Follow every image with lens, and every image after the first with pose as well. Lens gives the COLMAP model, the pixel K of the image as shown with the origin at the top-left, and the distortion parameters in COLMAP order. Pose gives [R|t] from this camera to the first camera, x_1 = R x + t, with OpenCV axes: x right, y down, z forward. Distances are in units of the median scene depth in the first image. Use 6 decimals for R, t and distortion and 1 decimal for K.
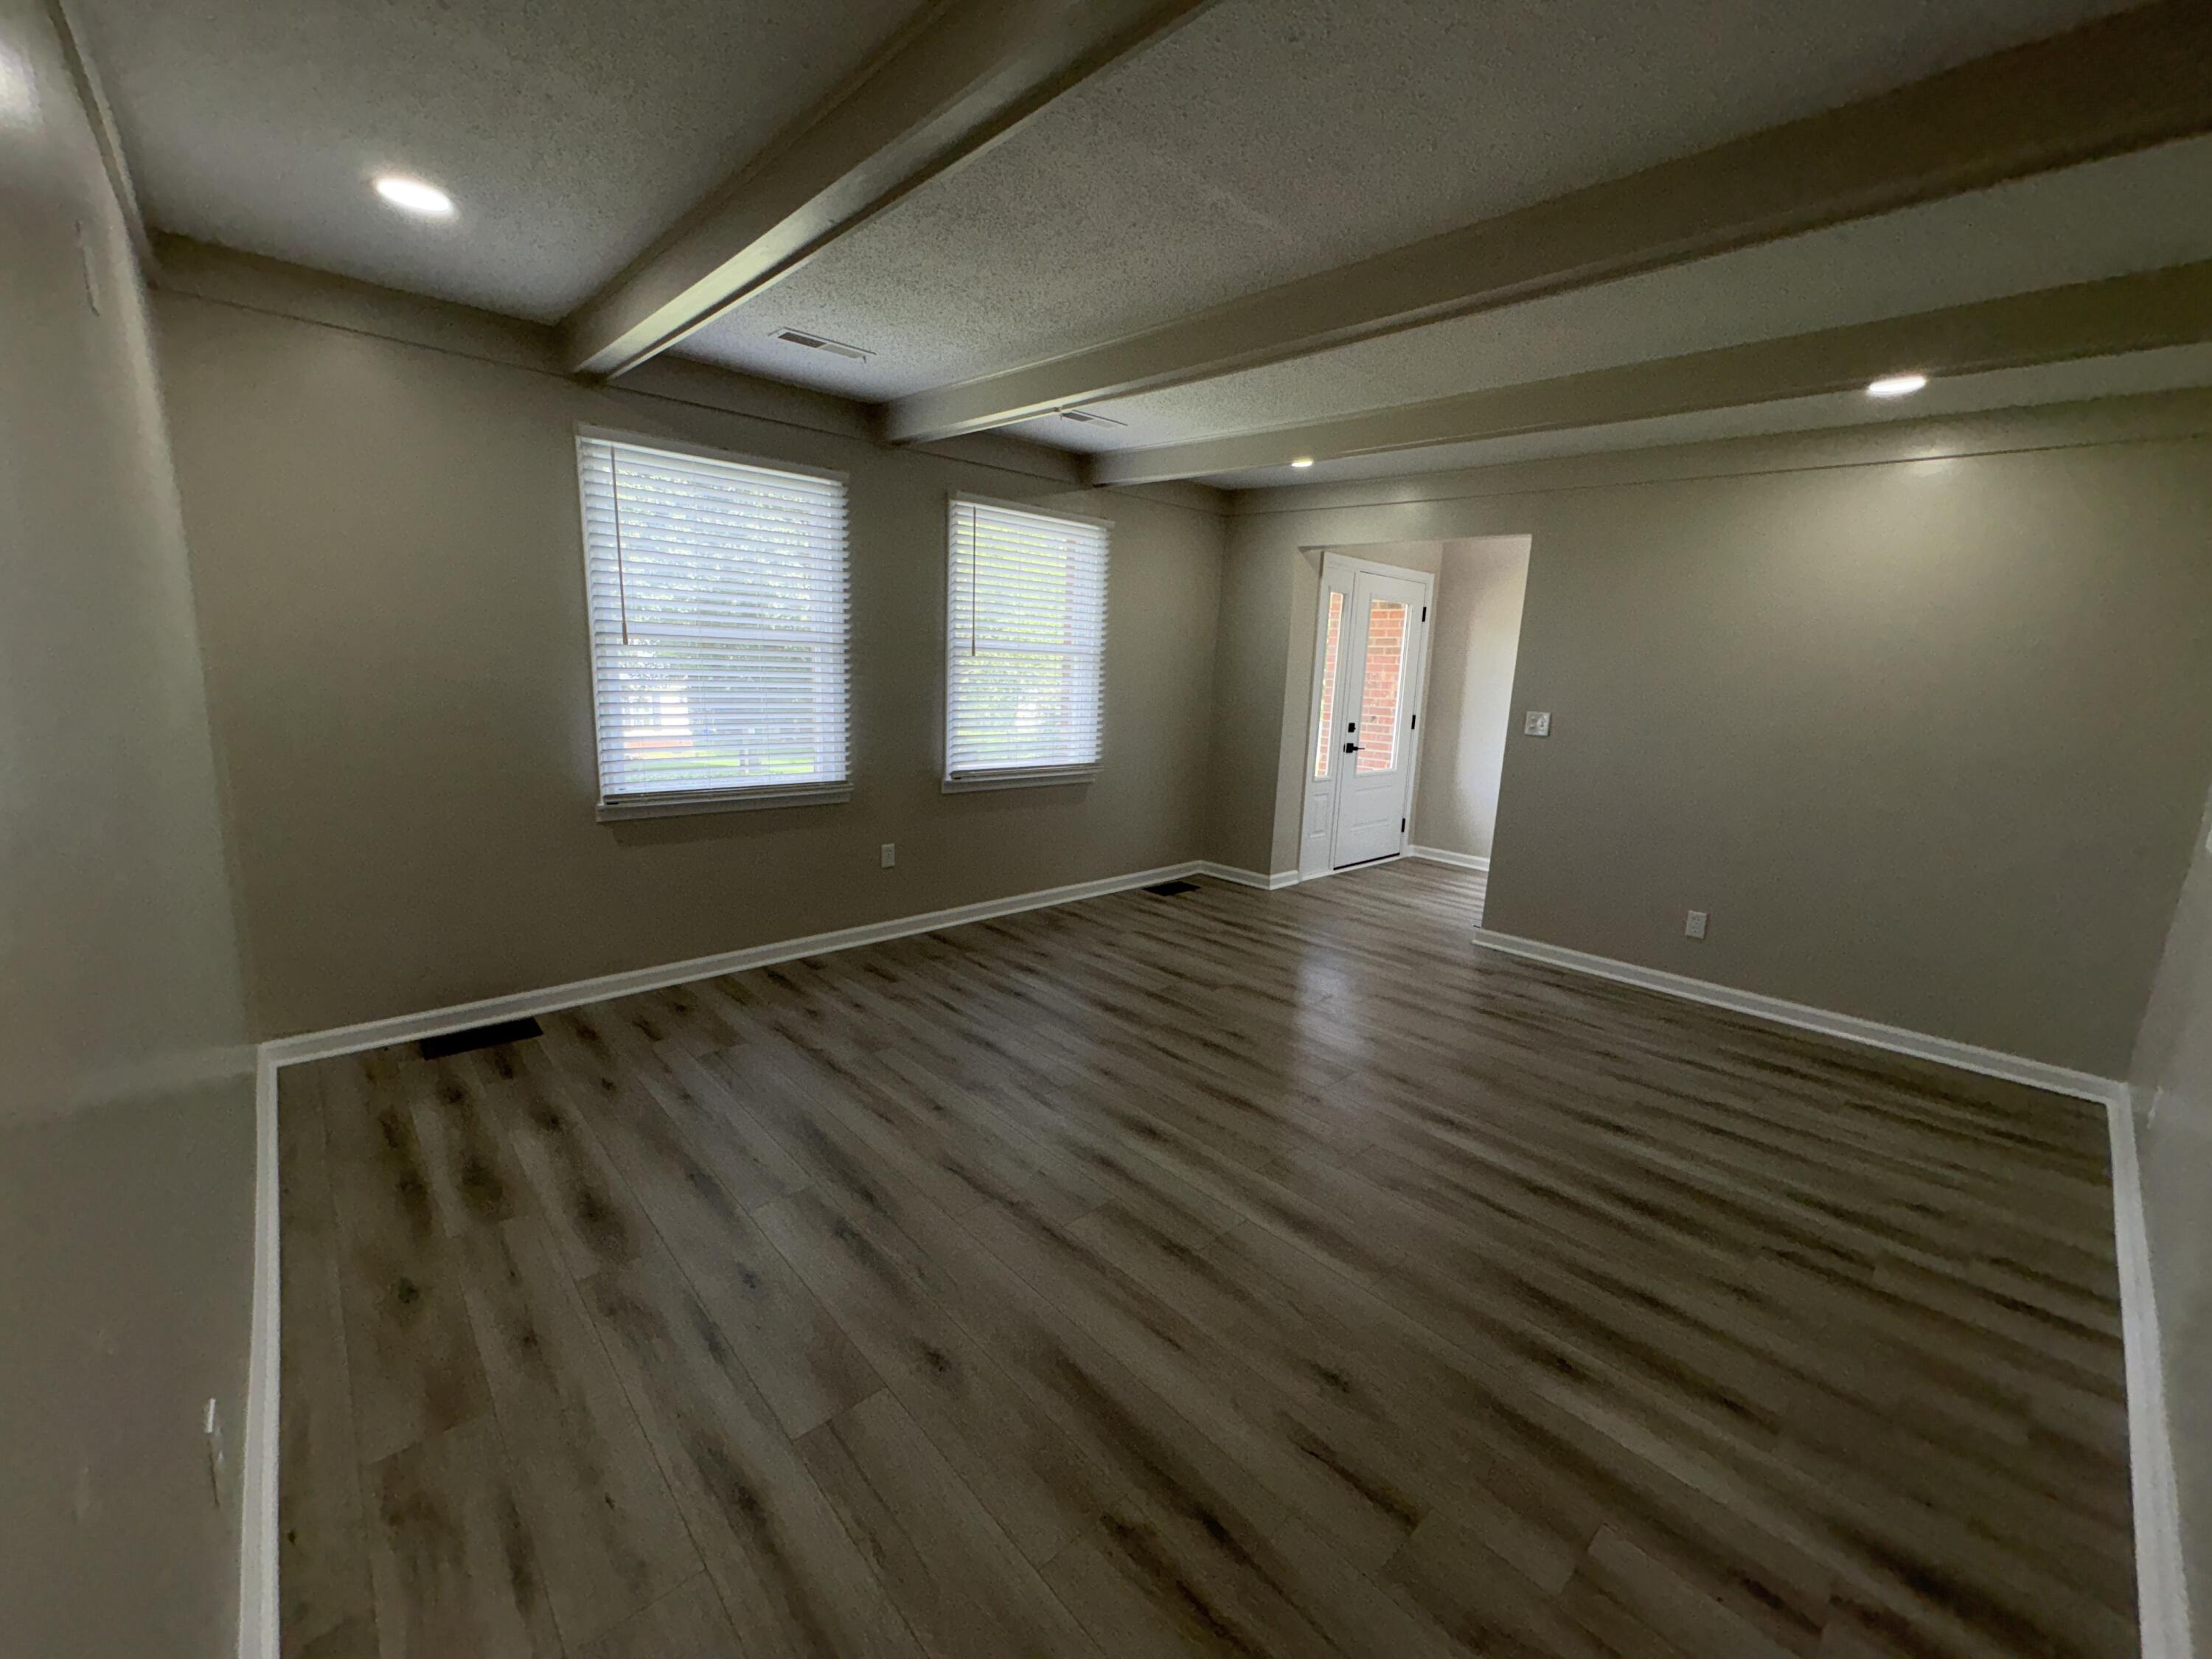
lens RADIAL K [[884.3, 0, 1106.0], [0, 884.3, 829.5], [0, 0, 1]] dist [-0.001530, 0.000205]
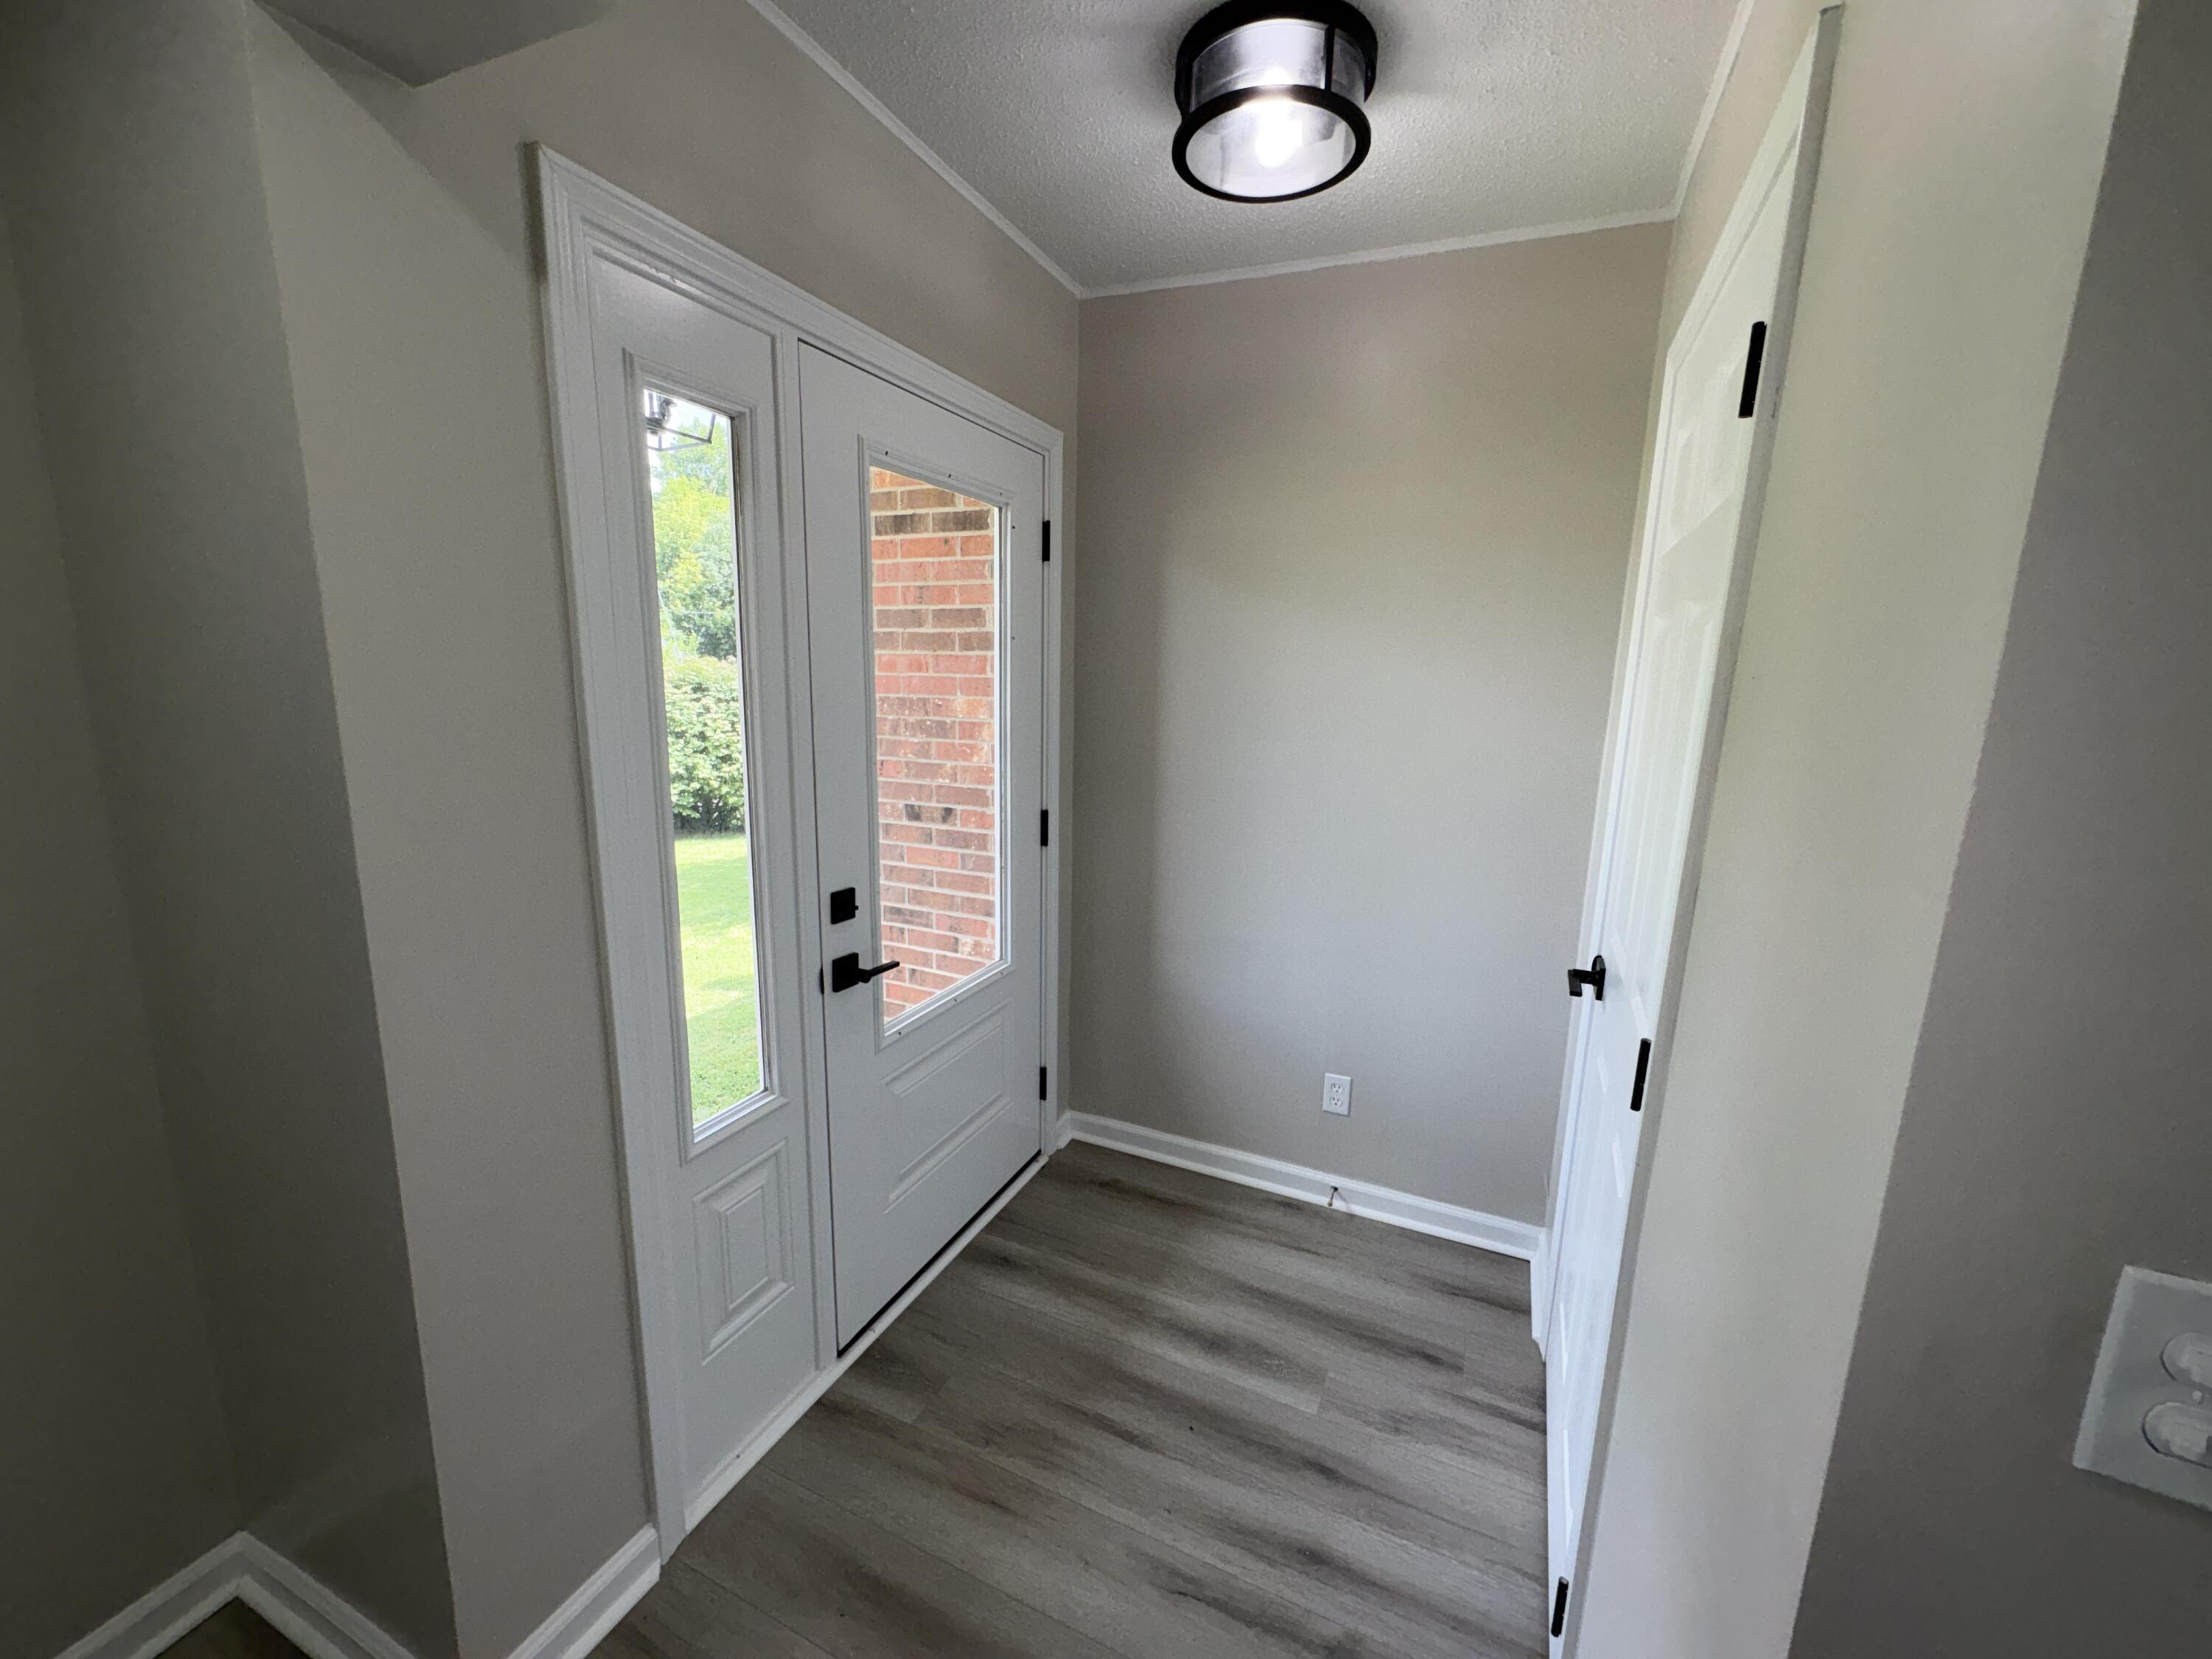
lens RADIAL K [[884.3, 0, 1106.0], [0, 884.3, 829.5], [0, 0, 1]] dist [-0.001530, 0.000205]
pose [[0.921860, -0.088988, 0.377167, 0.228036], [0.085684, 0.995994, 0.025566, -0.127993], [-0.377932, 0.008749, 0.925792, 0.635543]]
